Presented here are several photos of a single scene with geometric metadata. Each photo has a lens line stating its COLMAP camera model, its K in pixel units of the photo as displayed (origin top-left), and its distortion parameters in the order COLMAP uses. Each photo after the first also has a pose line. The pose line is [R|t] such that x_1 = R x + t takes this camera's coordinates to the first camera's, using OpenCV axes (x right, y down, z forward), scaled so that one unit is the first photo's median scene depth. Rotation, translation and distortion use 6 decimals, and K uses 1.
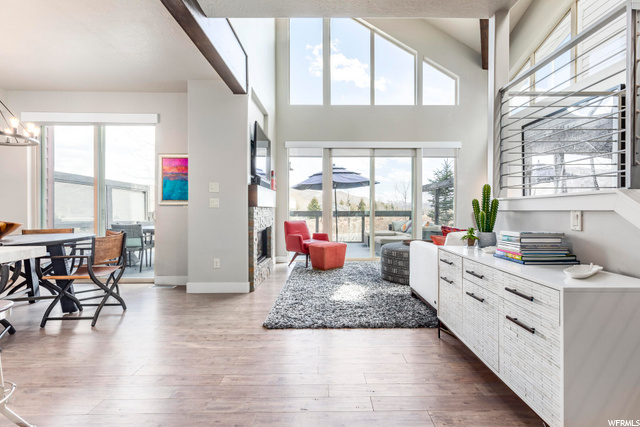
lens RADIAL K [[309.0, 0, 320.0], [0, 309.0, 213.5], [0, 0, 1]] dist [0.002346, 0.000587]
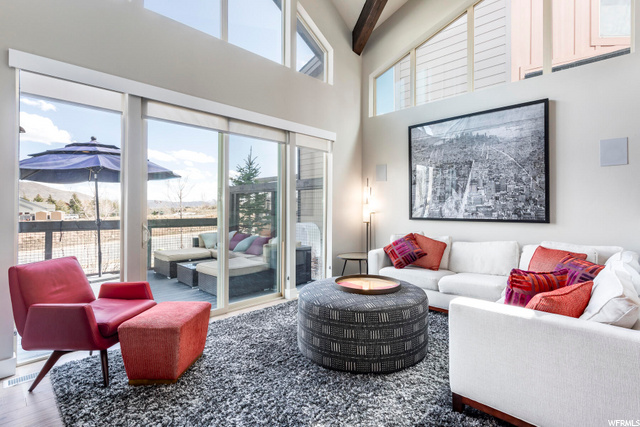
lens RADIAL K [[305.2, 0, 319.1], [0, 305.2, 208.9], [0, 0, 1]] dist [0.002535, 0.000602]
pose [[0.676141, -0.003862, 0.736762, -0.133302], [0.010592, 0.999934, -0.004479, -0.038121], [-0.736696, 0.010833, 0.676137, 0.496905]]
